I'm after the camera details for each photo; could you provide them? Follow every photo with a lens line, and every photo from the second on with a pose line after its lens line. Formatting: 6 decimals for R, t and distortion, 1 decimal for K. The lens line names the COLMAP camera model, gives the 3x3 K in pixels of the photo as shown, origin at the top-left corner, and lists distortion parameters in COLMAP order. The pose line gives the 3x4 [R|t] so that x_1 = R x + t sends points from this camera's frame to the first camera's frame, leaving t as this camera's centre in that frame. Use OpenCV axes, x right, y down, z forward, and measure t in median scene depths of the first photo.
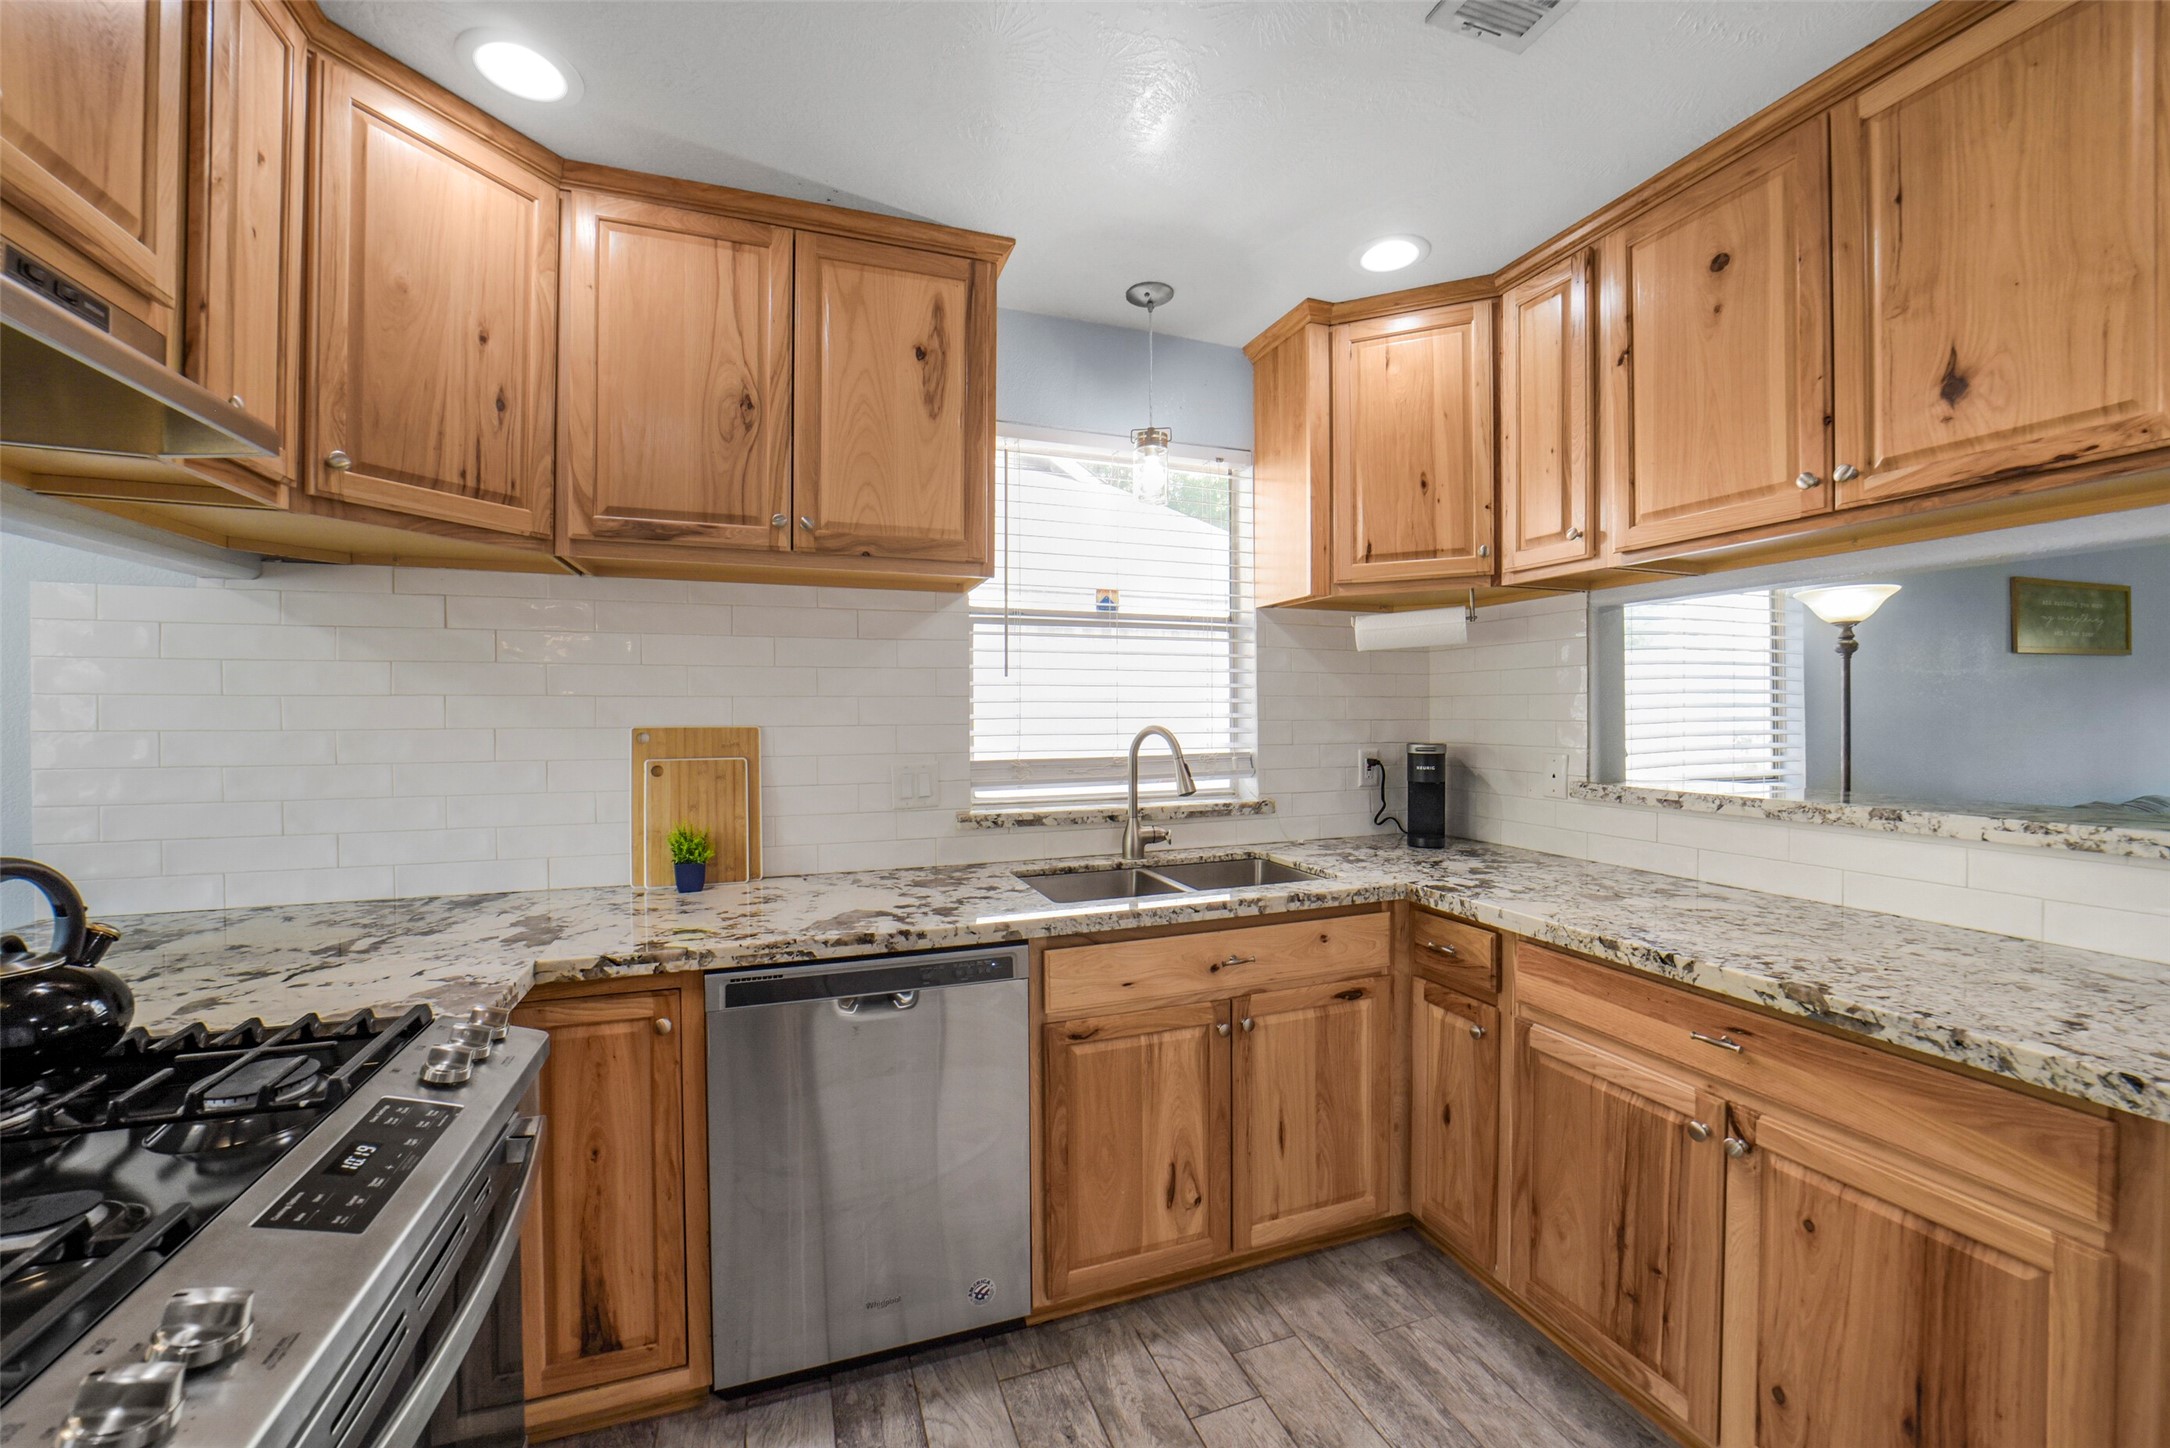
lens RADIAL K [[861.6, 0, 1094.3], [0, 861.6, 722.4], [0, 0, 1]] dist [-0.039992, 0.009405]
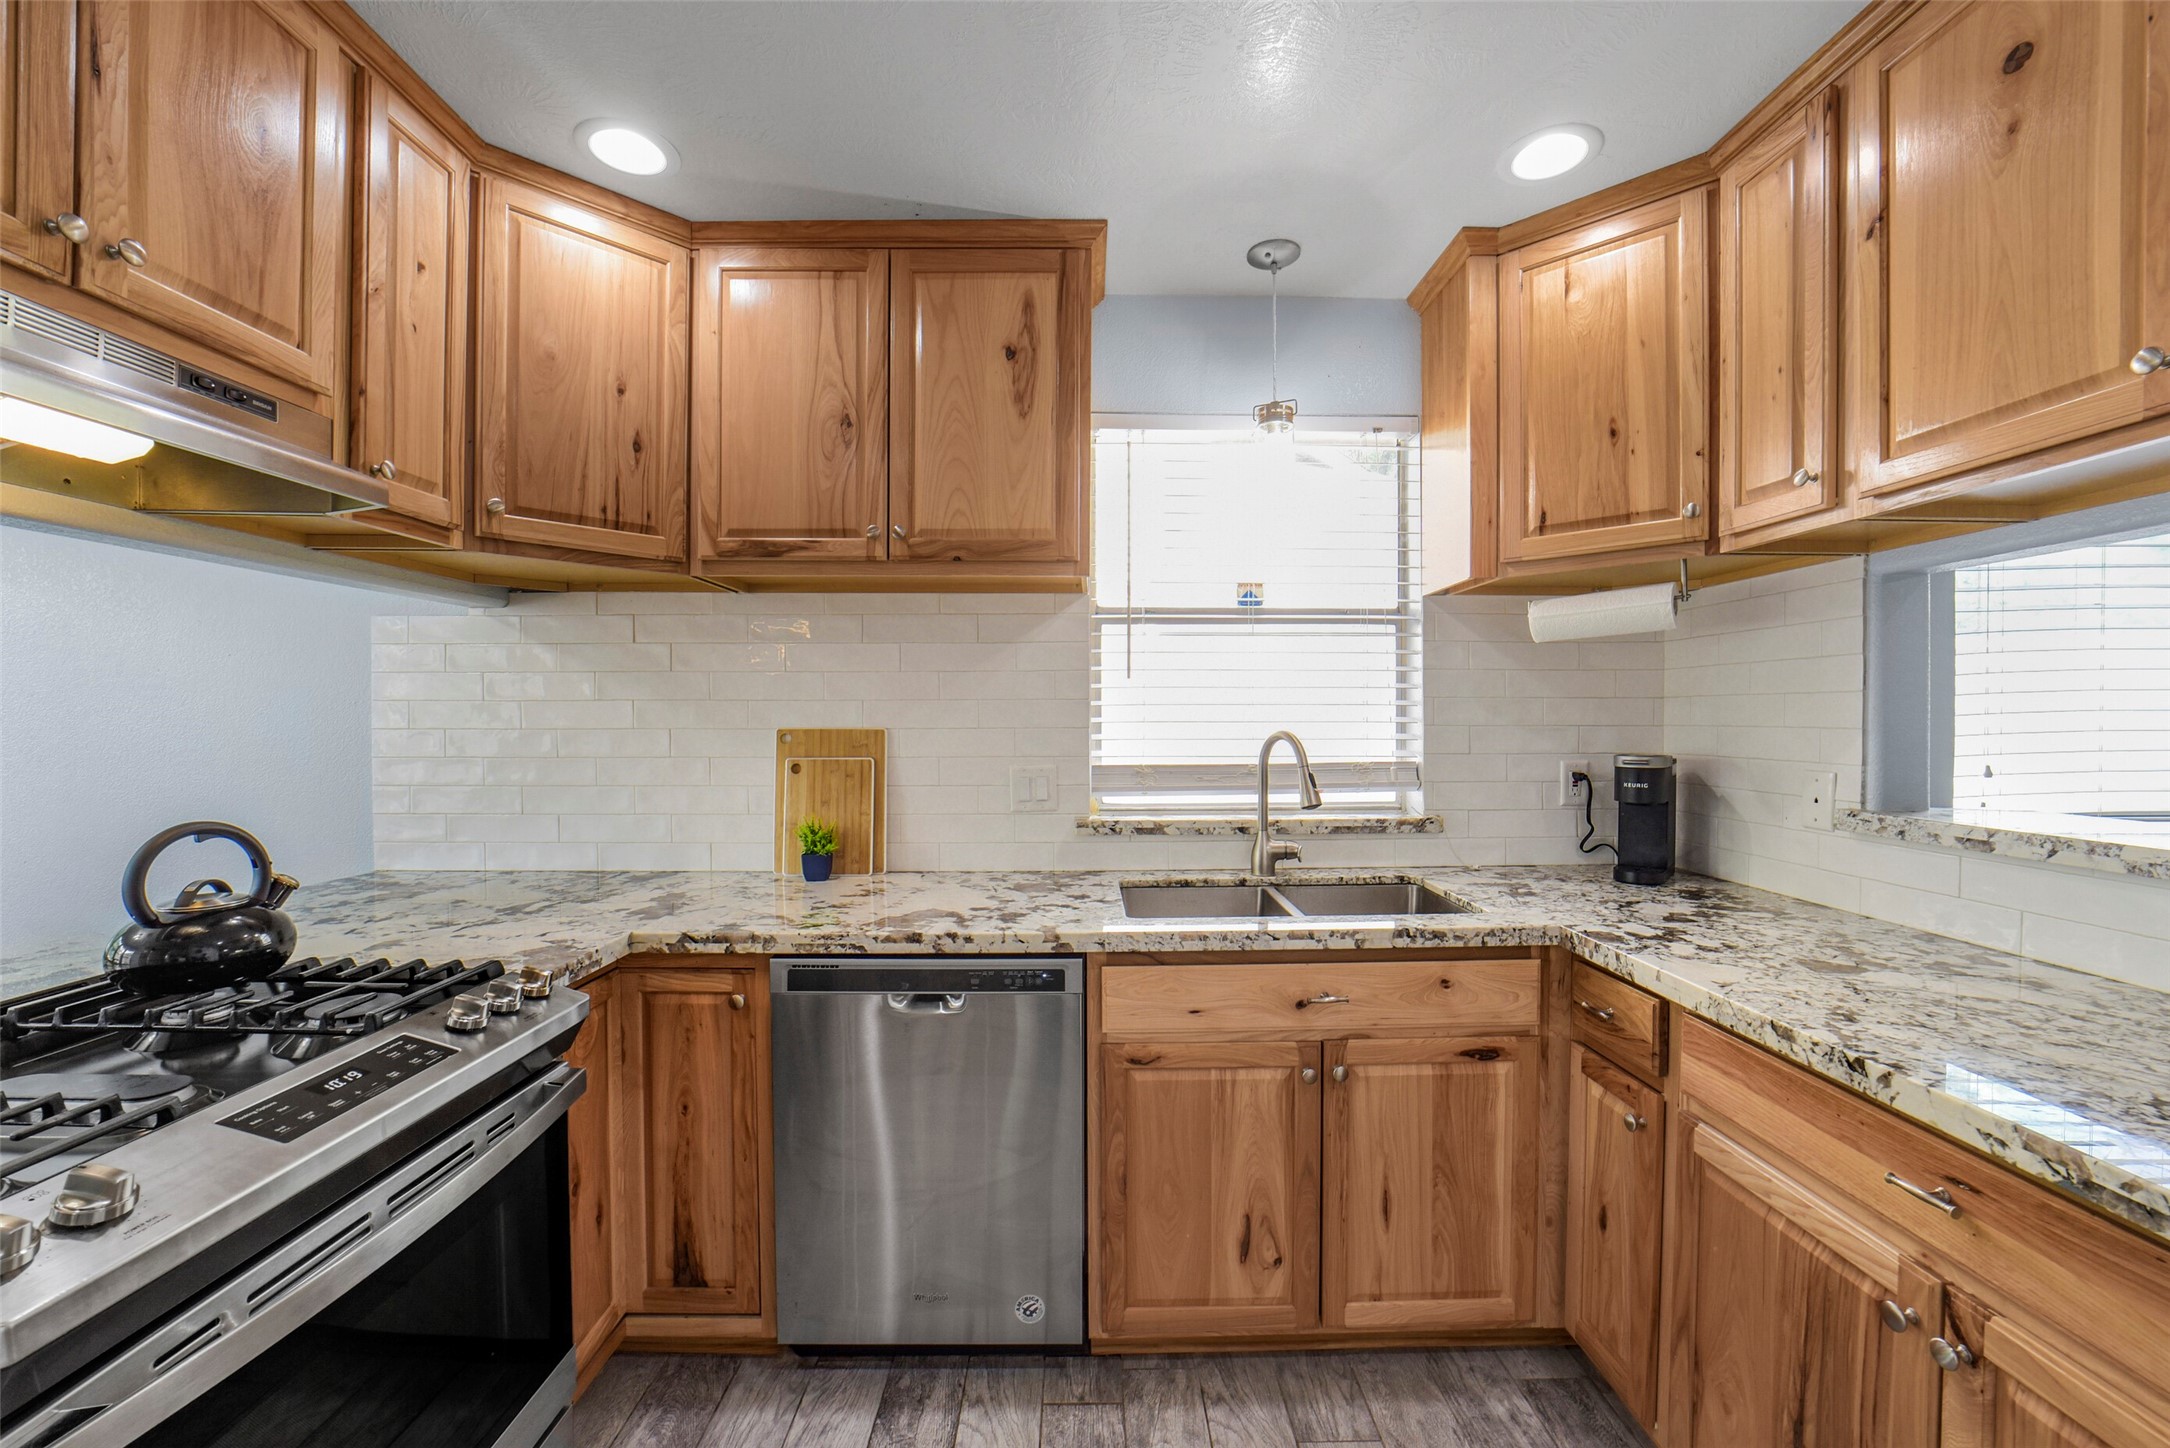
lens RADIAL K [[866.0, 0, 1092.8], [0, 866.0, 734.3], [0, 0, 1]] dist [-0.039366, 0.009043]
pose [[0.942064, 0.008505, -0.335325, 0.255764], [-0.005692, 0.999940, 0.009369, 0.000557], [0.335384, -0.006917, 0.942056, 0.102464]]
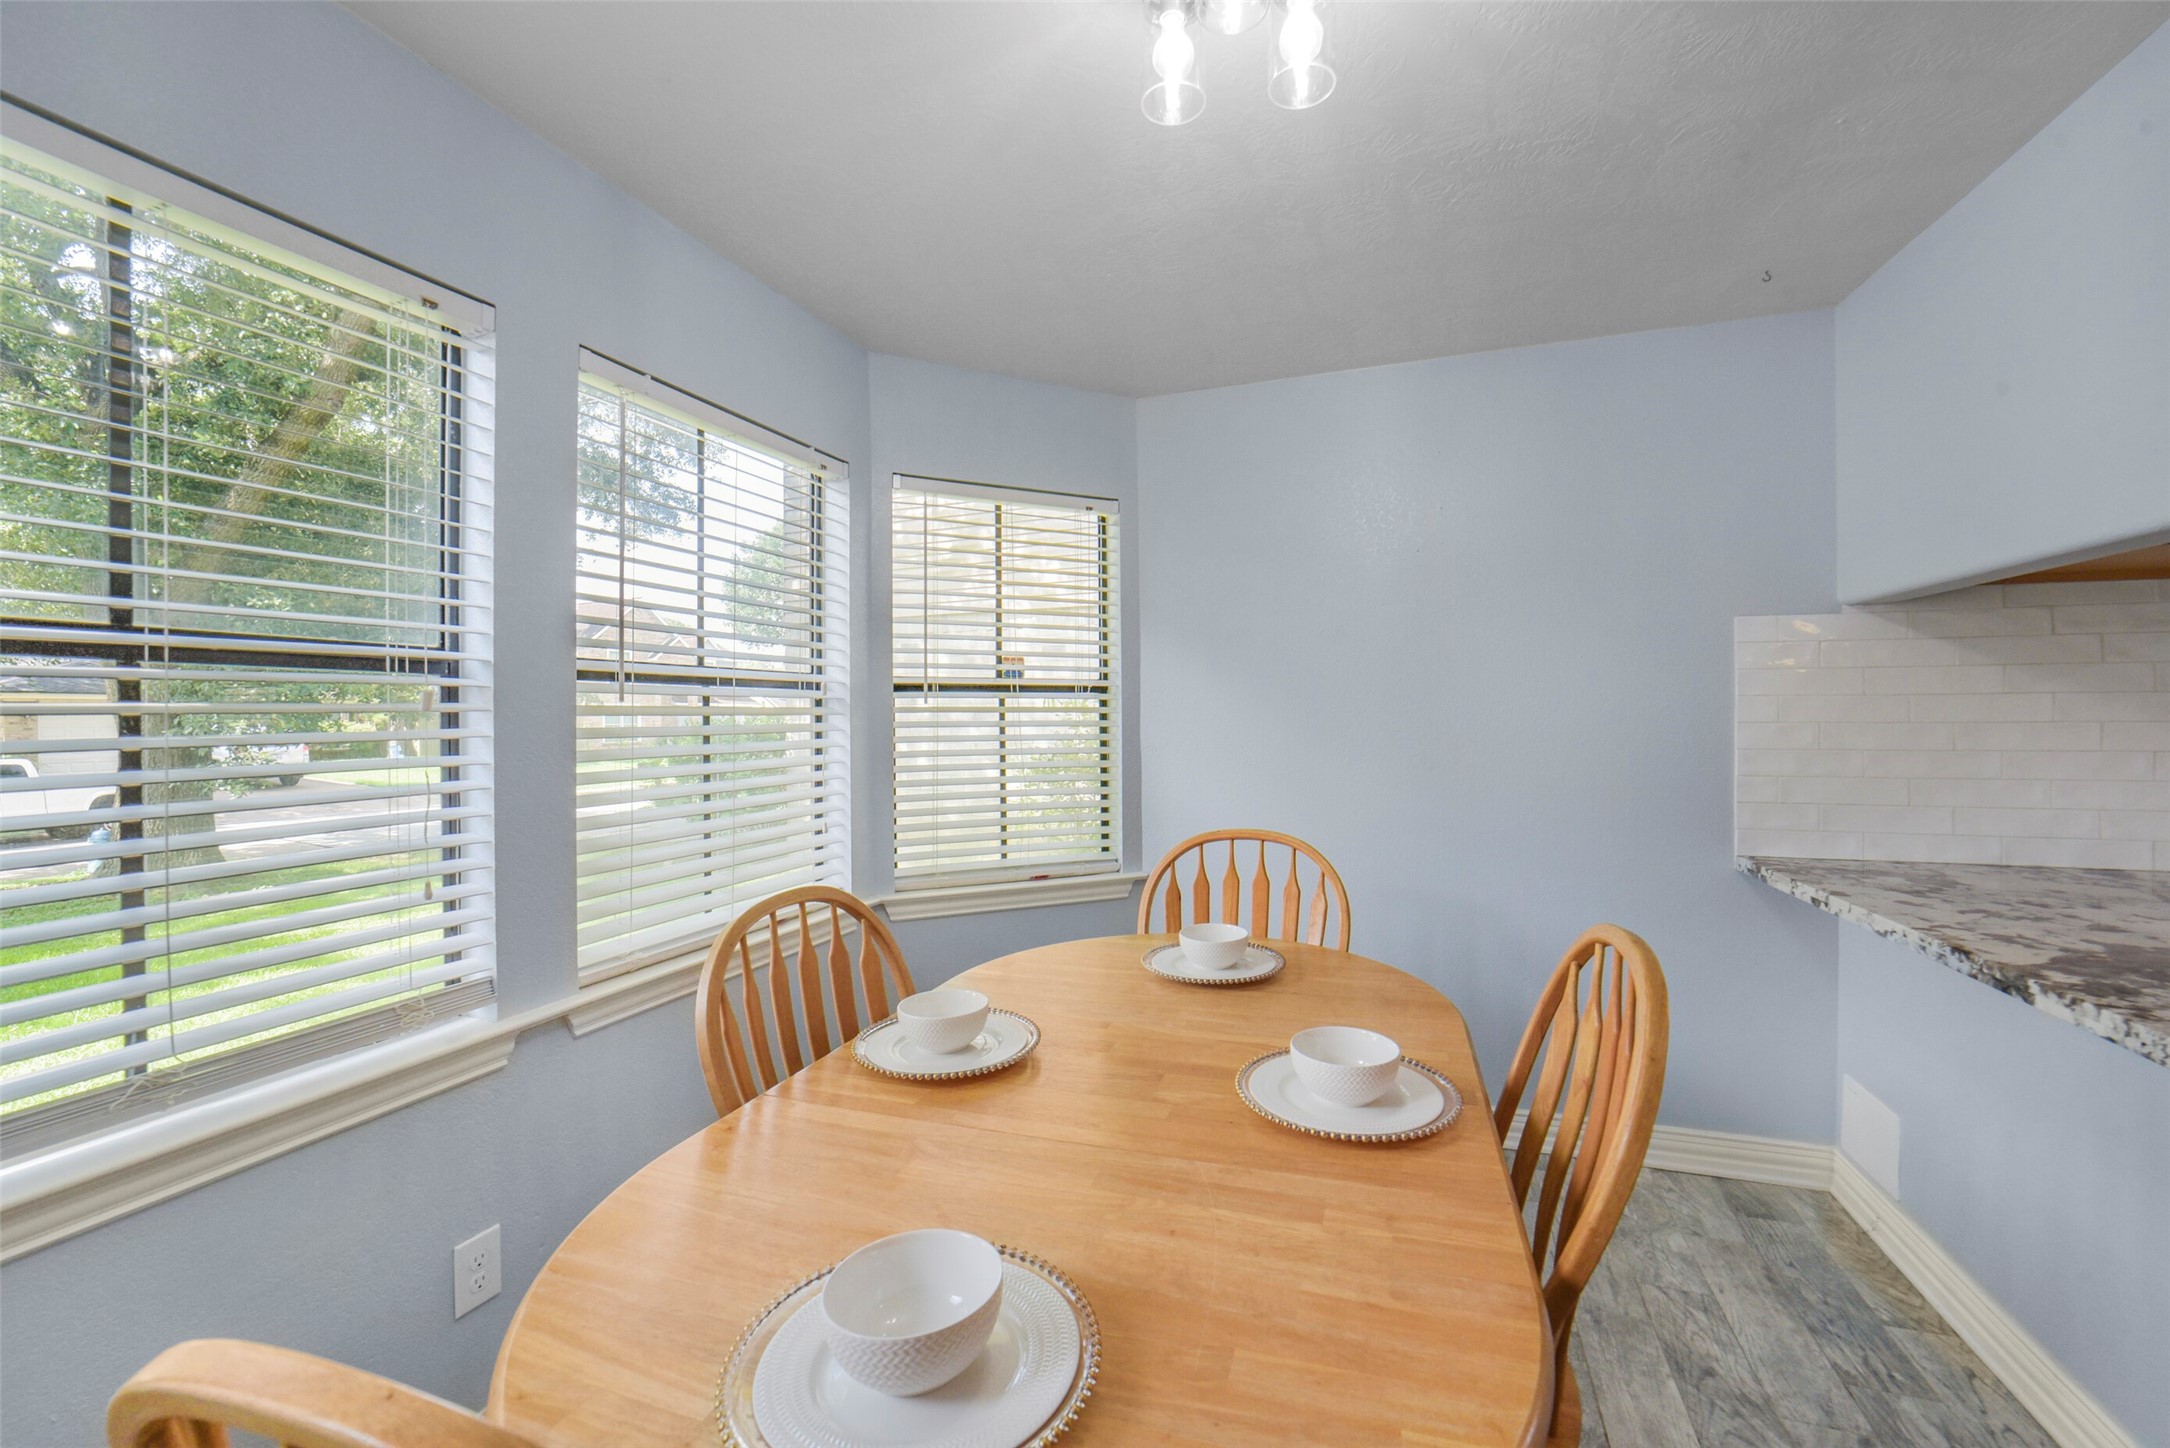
lens RADIAL K [[853.0, 0, 1096.2], [0, 853.0, 711.8], [0, 0, 1]] dist [-0.031781, 0.008848]
pose [[0.759846, -0.006518, -0.650071, -1.137885], [-0.005846, 0.999841, -0.016858, 0.022805], [0.650077, 0.016609, 0.759687, -0.781897]]
